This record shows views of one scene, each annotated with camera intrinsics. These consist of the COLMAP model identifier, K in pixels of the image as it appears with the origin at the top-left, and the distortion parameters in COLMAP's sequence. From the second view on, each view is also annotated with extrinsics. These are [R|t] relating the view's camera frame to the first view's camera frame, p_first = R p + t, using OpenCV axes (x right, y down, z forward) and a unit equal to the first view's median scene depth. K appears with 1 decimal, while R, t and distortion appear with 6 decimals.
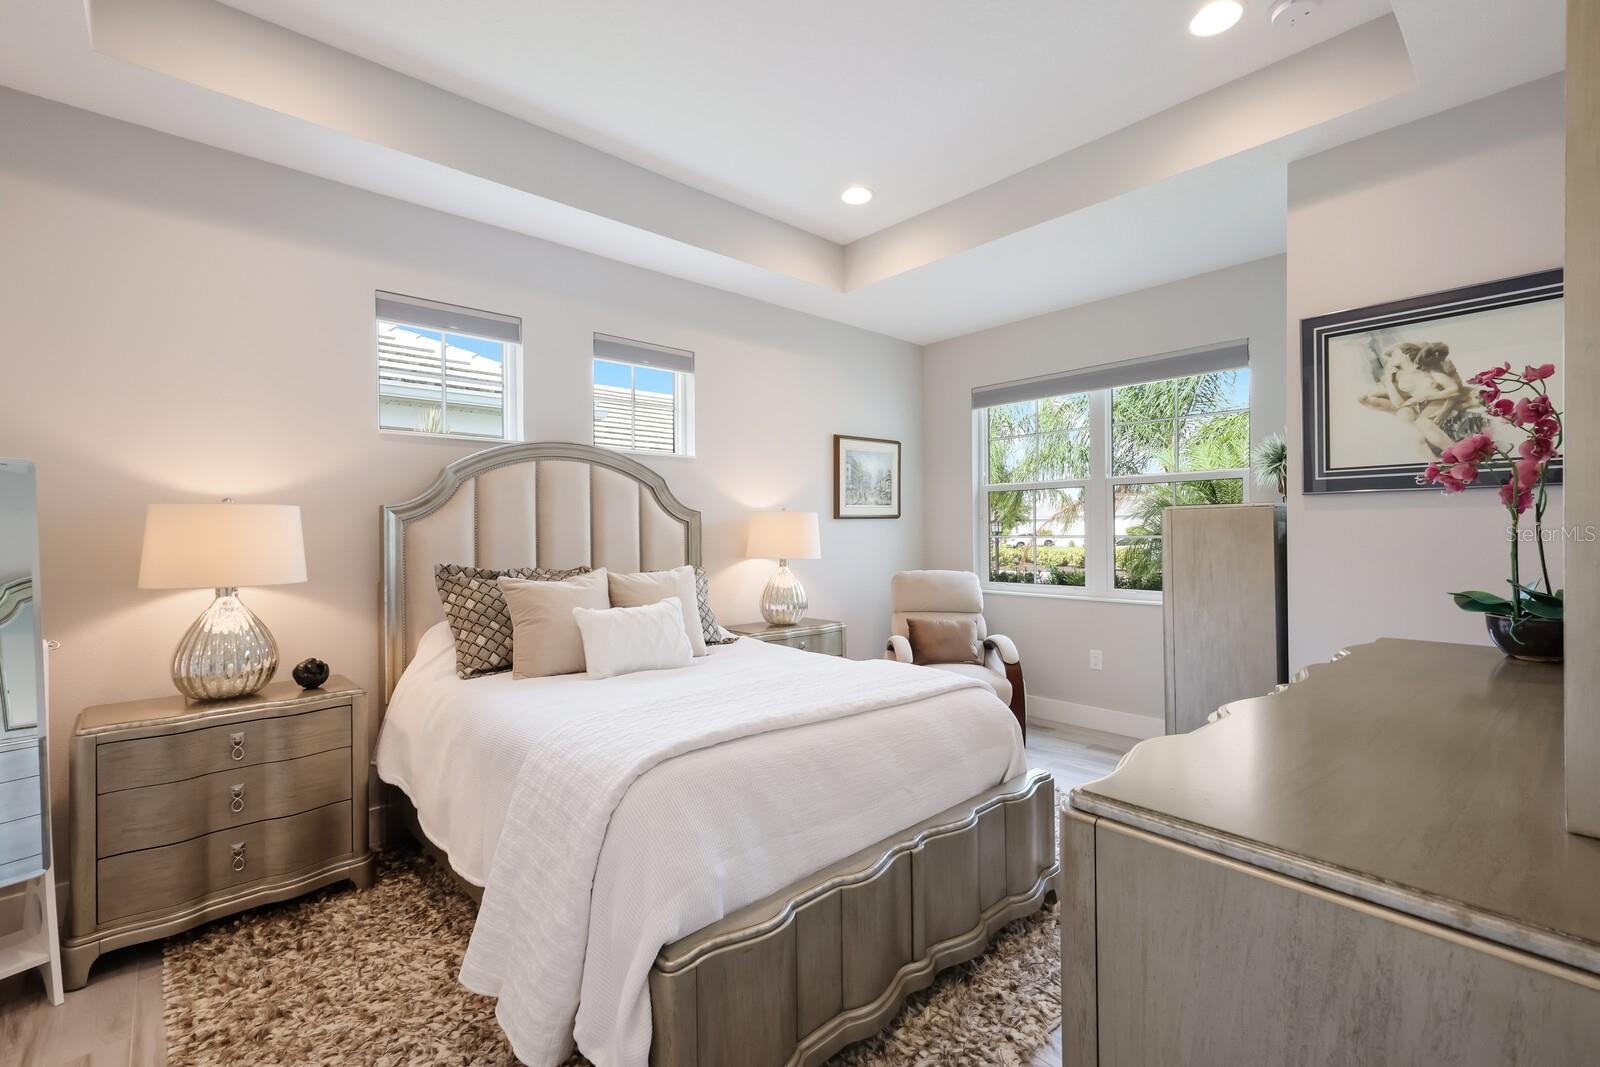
lens RADIAL K [[691.5, 0, 802.0], [0, 691.5, 535.7], [0, 0, 1]] dist [0.010986, 0.000092]
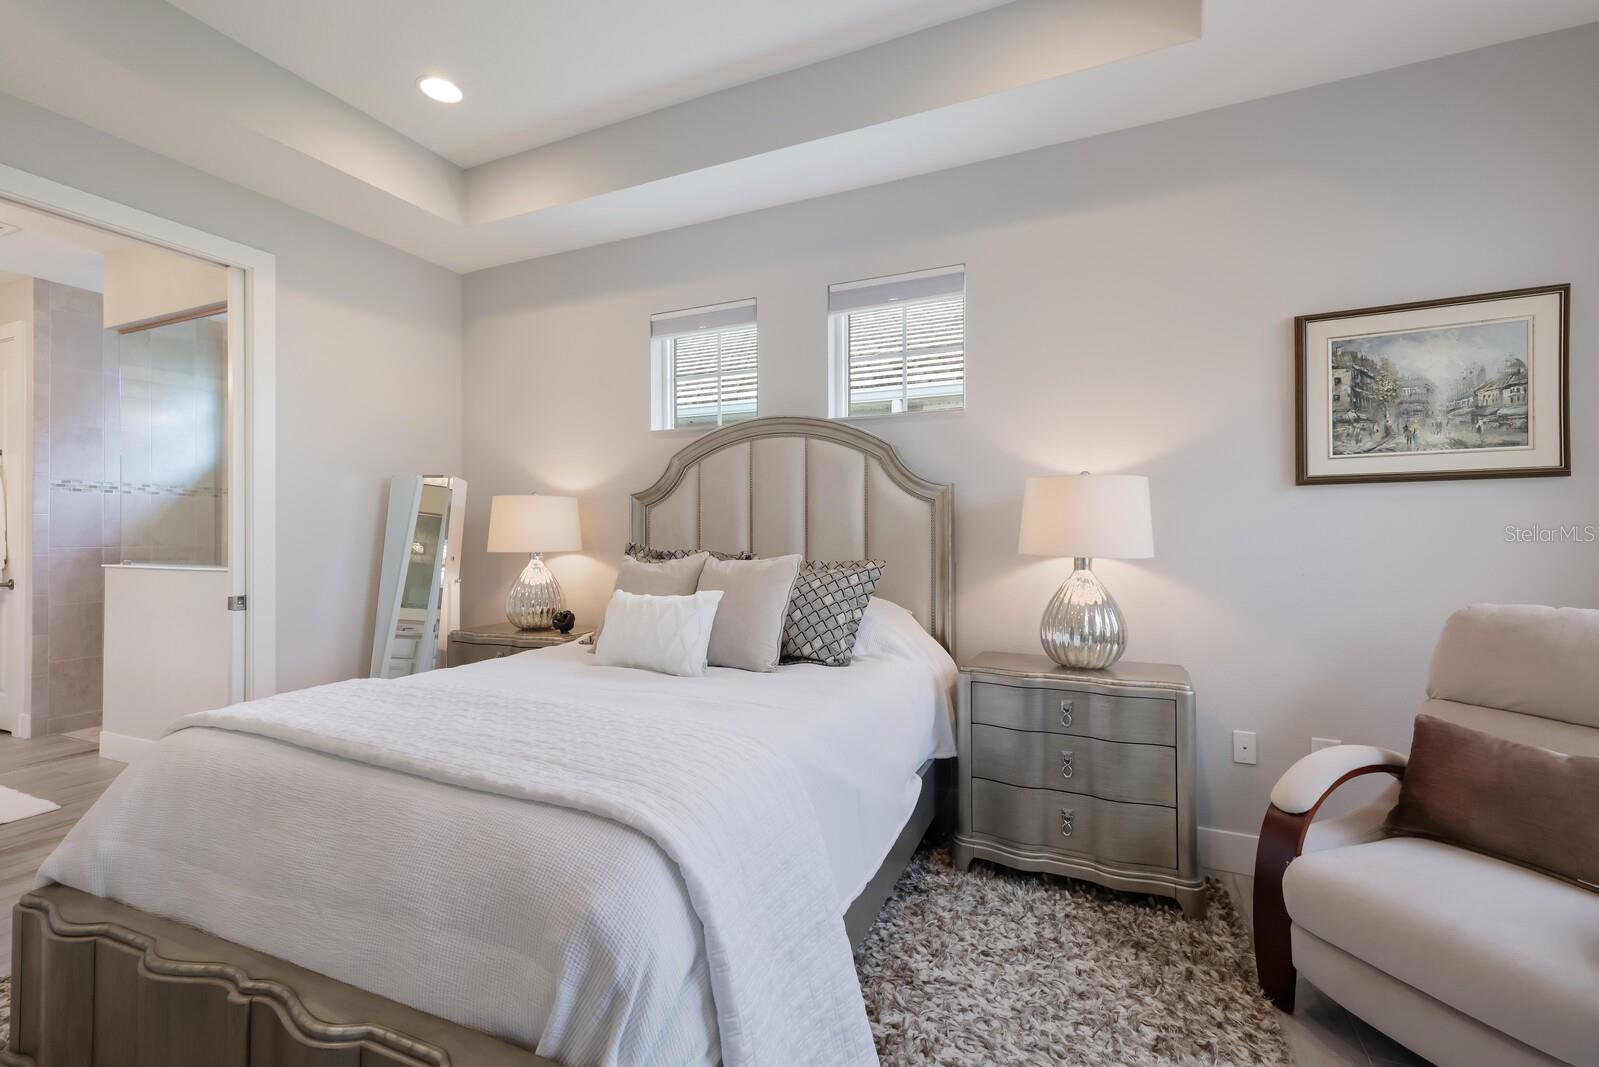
lens RADIAL K [[691.1, 0, 801.5], [0, 691.1, 535.7], [0, 0, 1]] dist [0.010986, 0.000092]
pose [[0.406820, 0.007788, -0.913475, 0.364371], [-0.006327, 0.999964, 0.005707, 0.011885], [0.913486, 0.003457, 0.406855, 0.465974]]
